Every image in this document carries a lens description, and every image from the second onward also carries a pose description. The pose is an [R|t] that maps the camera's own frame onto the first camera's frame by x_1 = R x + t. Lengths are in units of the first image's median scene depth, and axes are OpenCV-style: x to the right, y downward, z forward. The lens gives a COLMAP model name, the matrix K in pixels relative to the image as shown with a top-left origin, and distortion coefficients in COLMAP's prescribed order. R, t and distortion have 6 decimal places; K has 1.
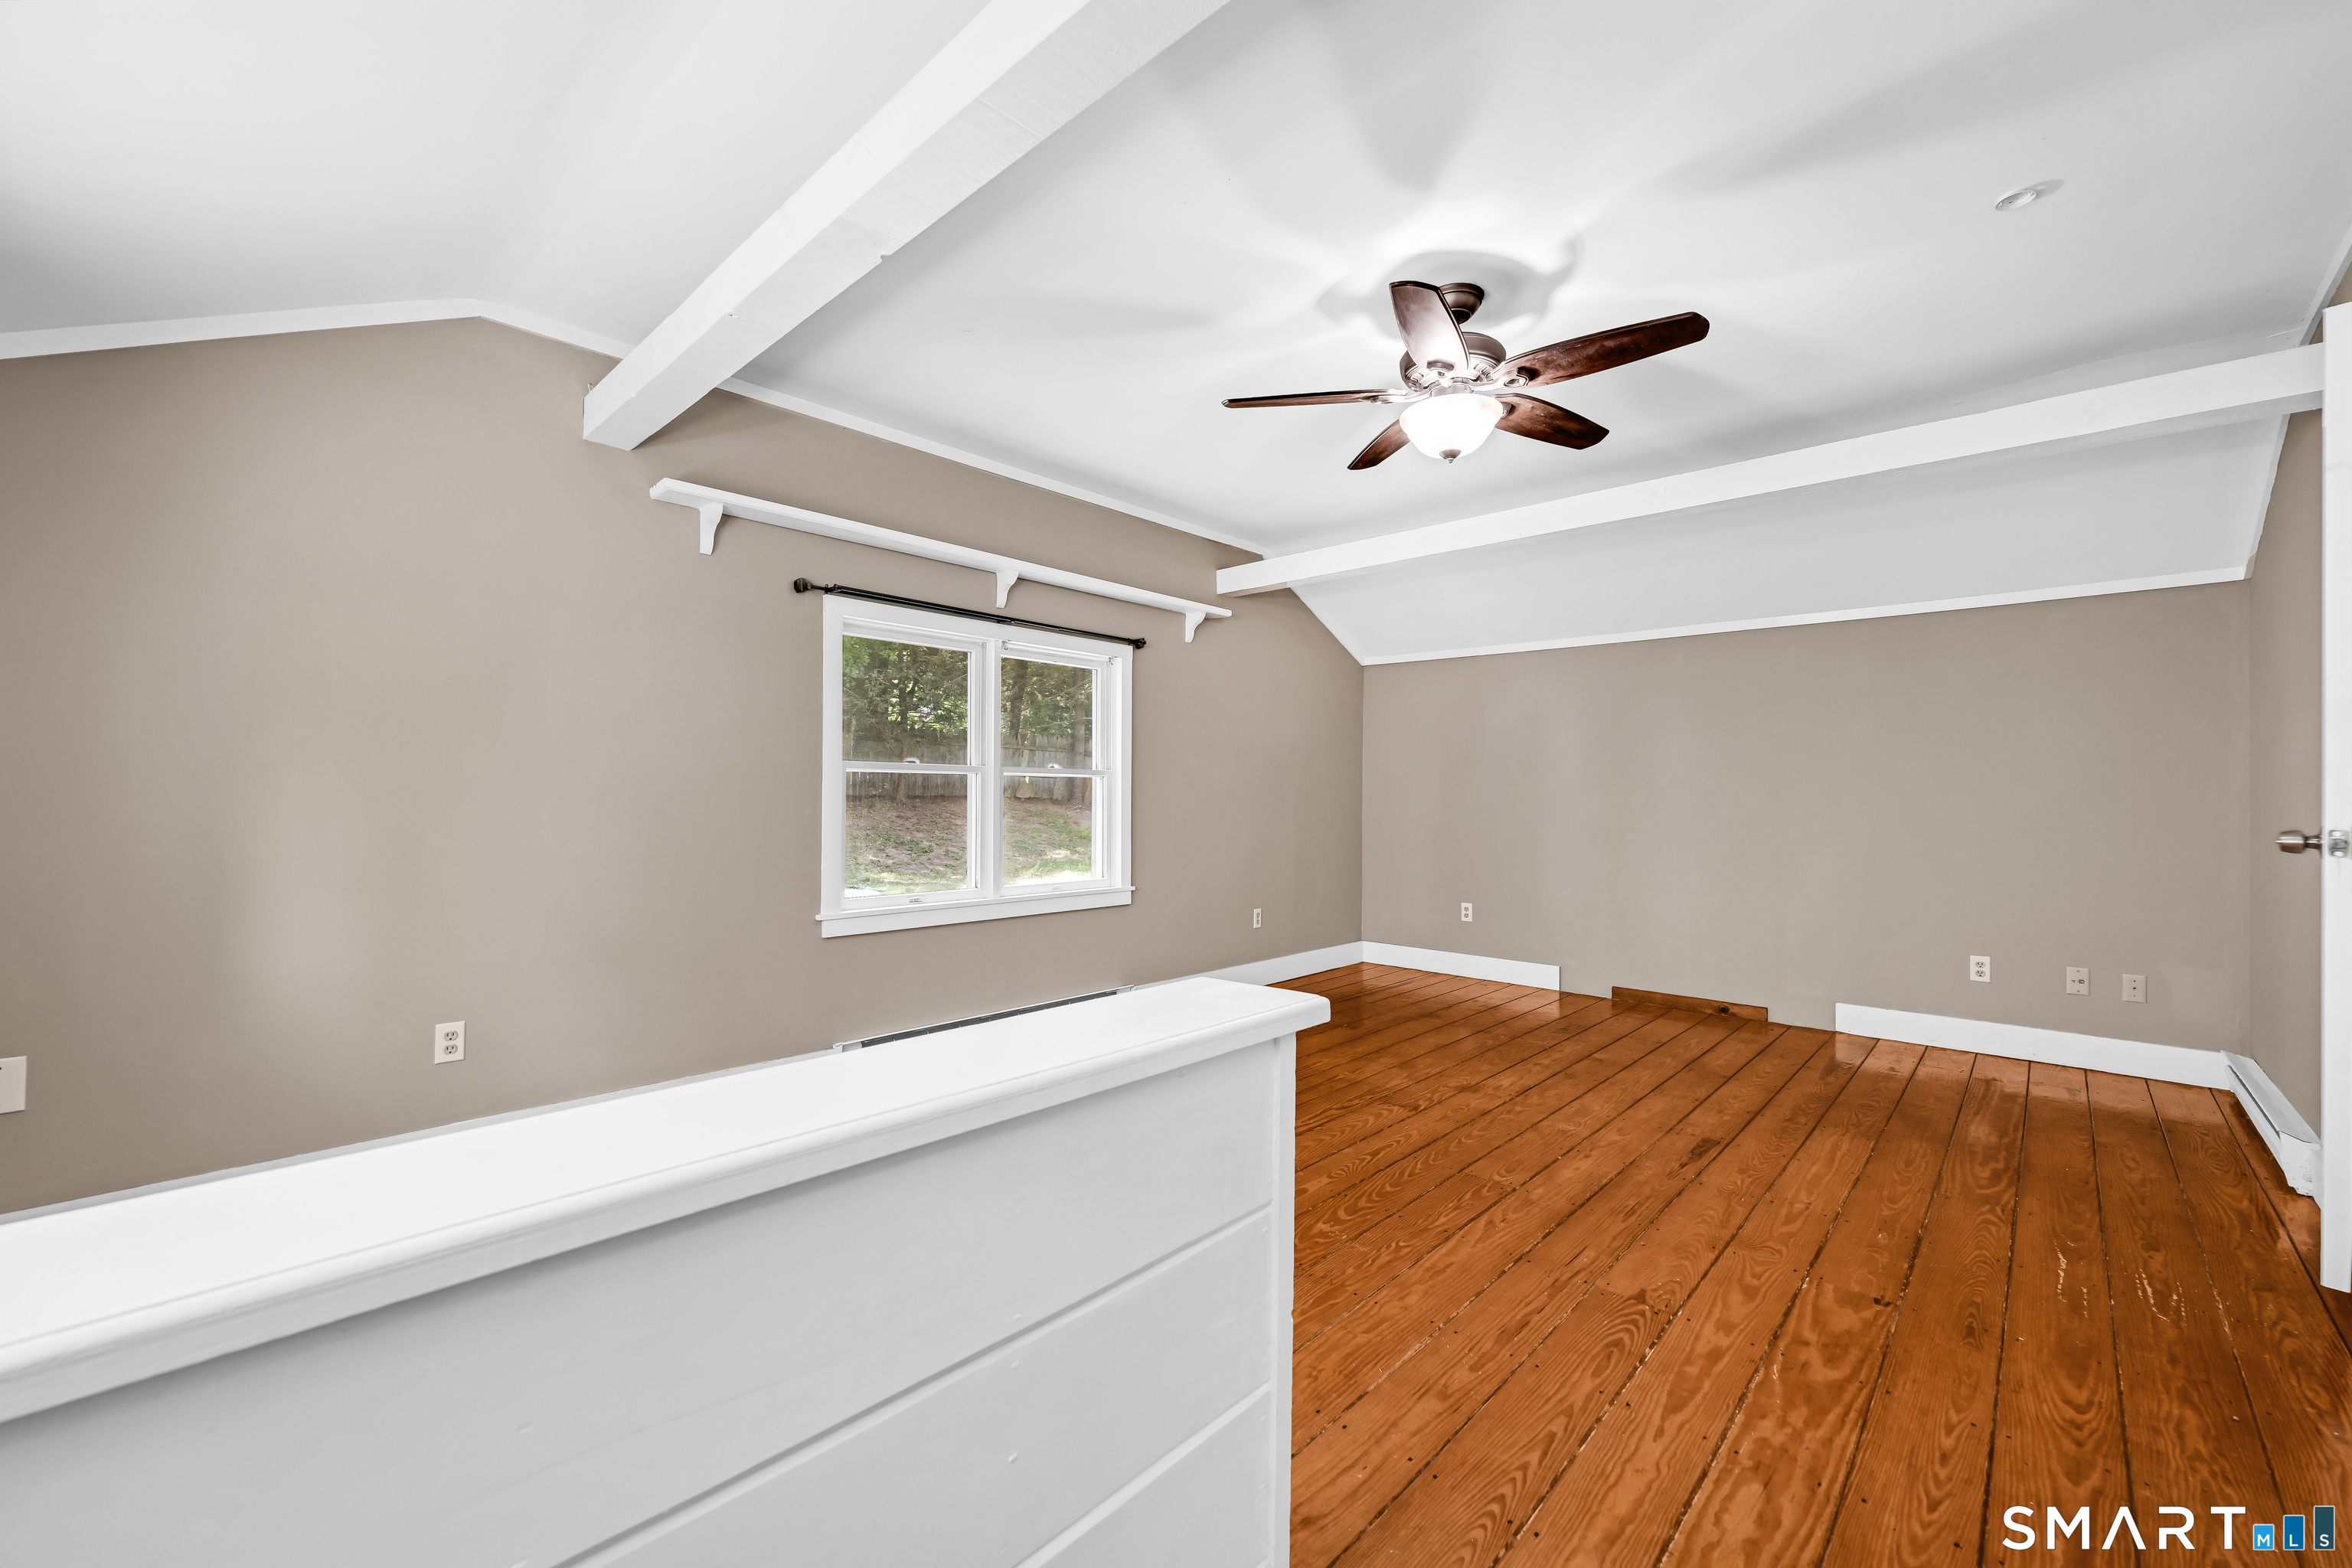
lens RADIAL K [[945.4, 0, 1176.2], [0, 945.4, 782.3], [0, 0, 1]] dist [-0.000409, 0.000015]
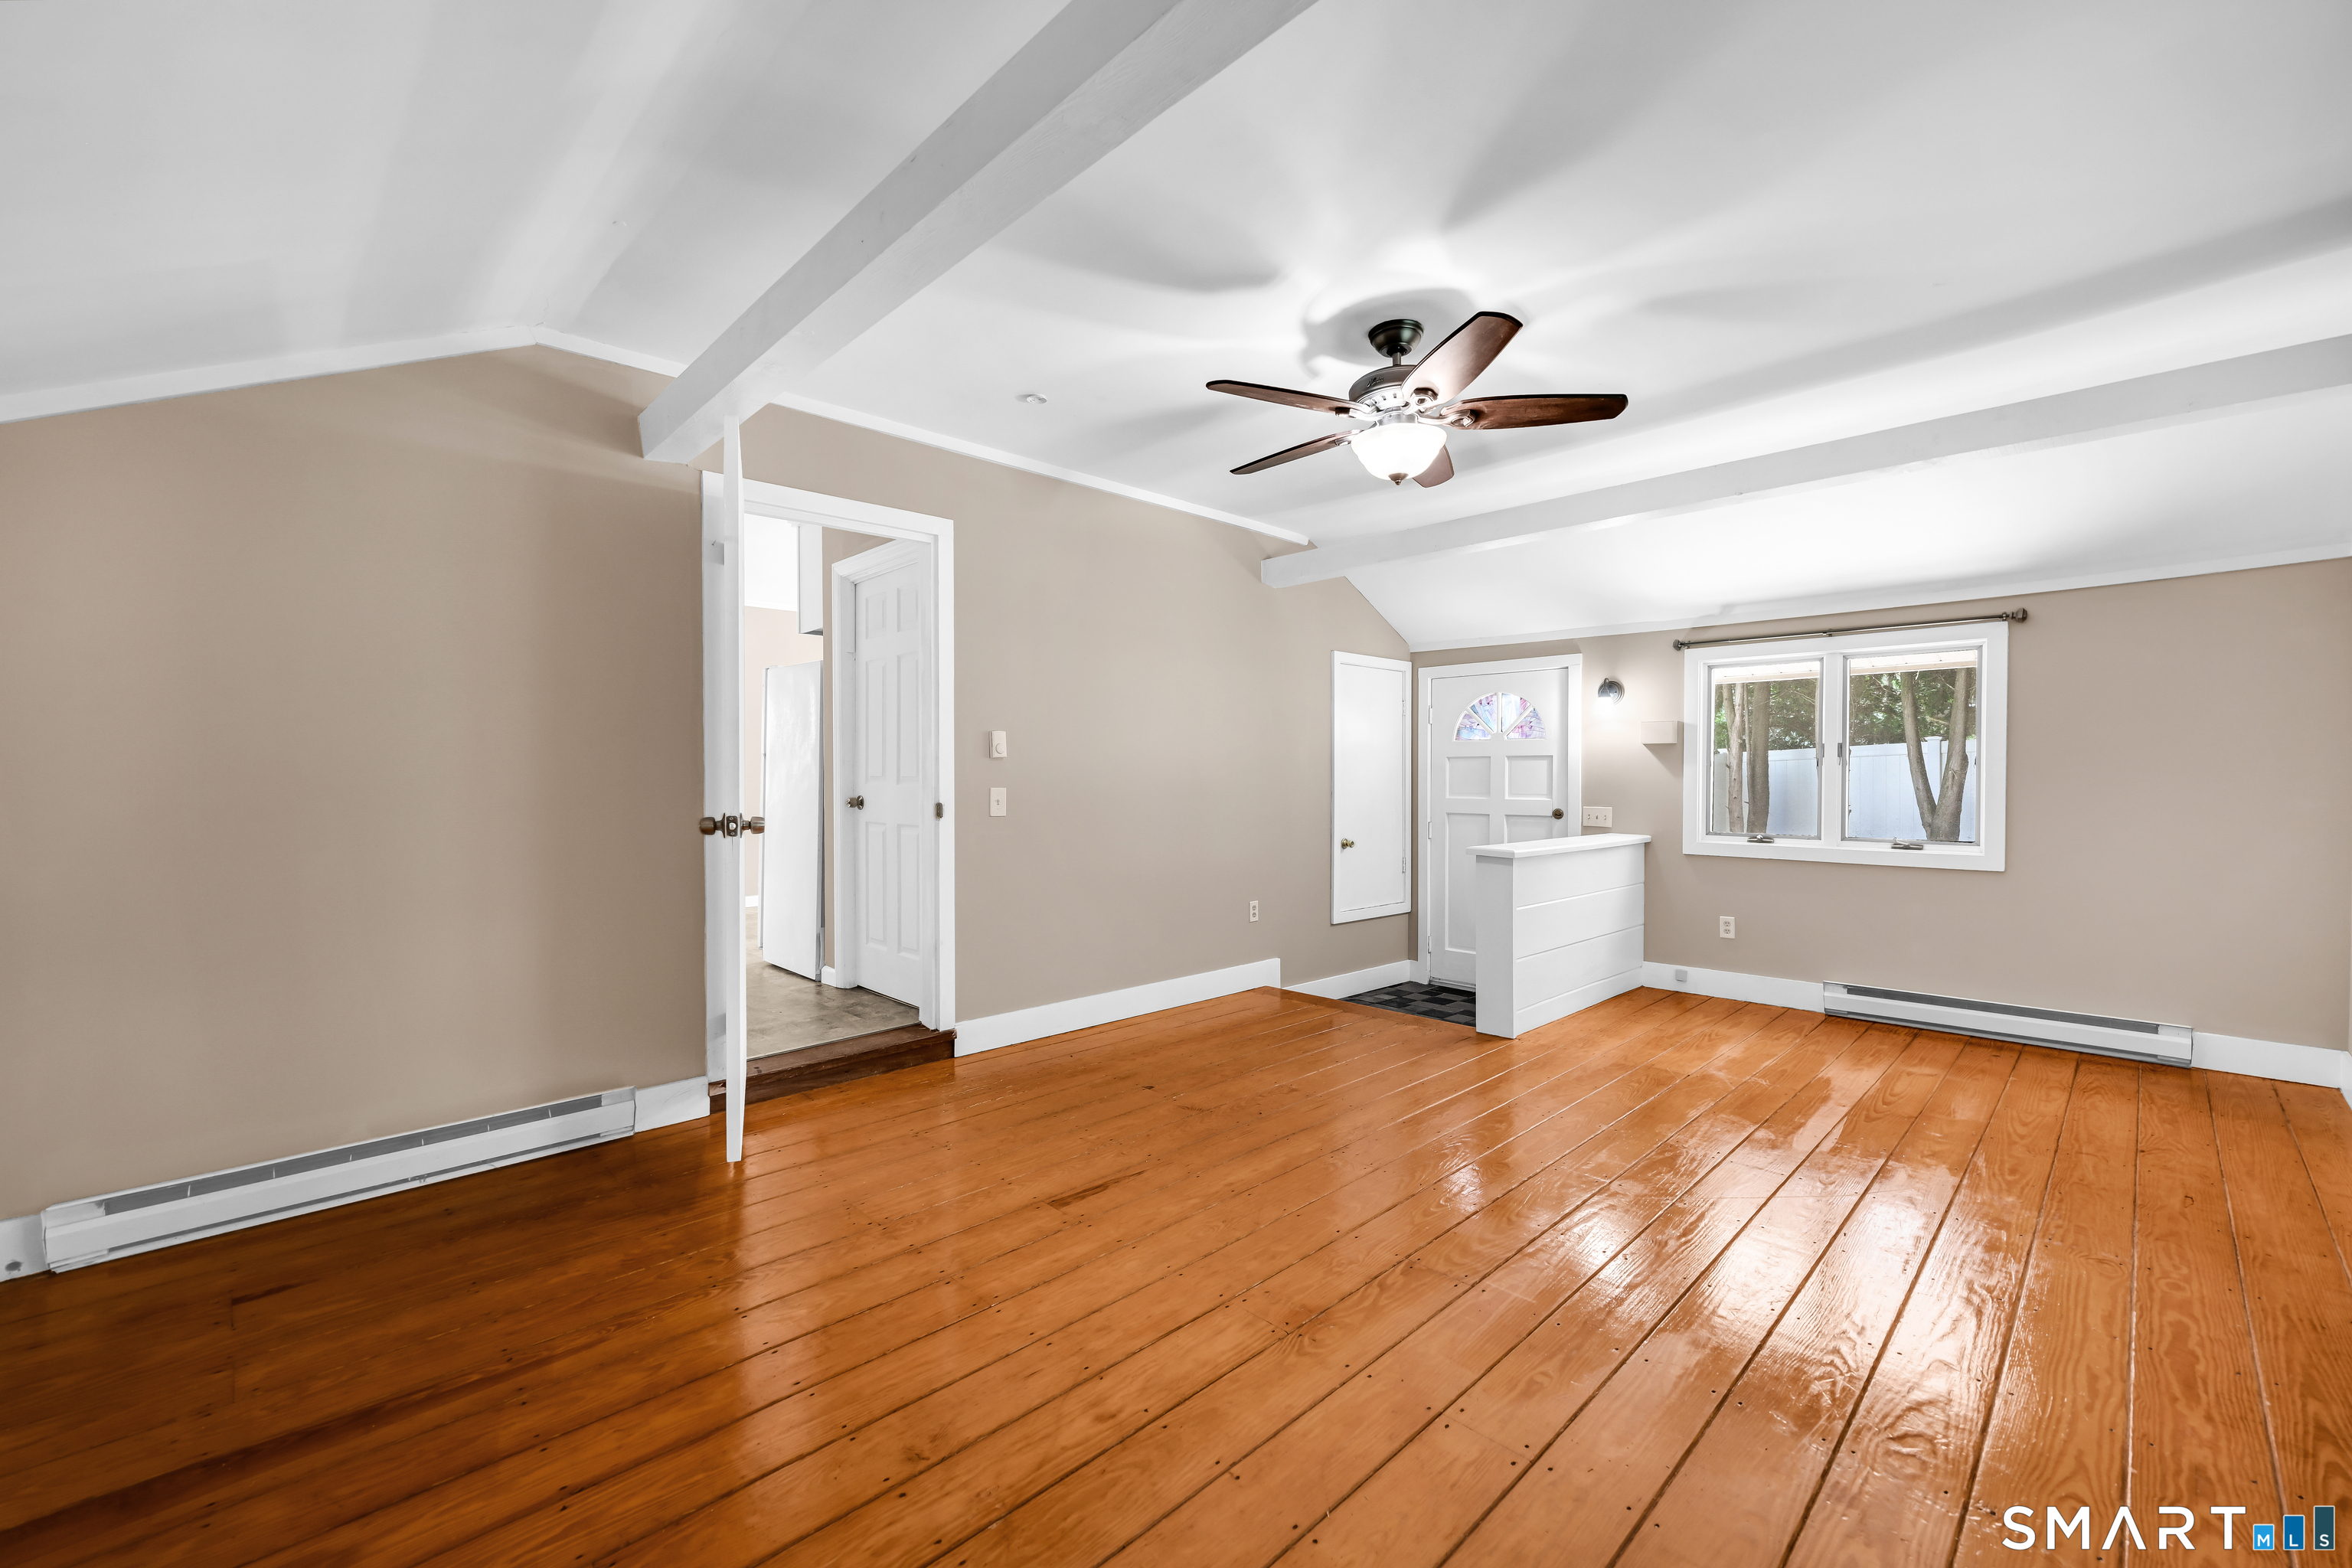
lens RADIAL K [[945.4, 0, 1176.4], [0, 945.4, 790.2], [0, 0, 1]] dist [-0.000409, 0.000015]
pose [[-0.998437, -0.004822, 0.055672, 0.385282], [-0.004555, 0.999978, 0.004915, 0.010394], [-0.055695, 0.004653, -0.998437, 1.687078]]
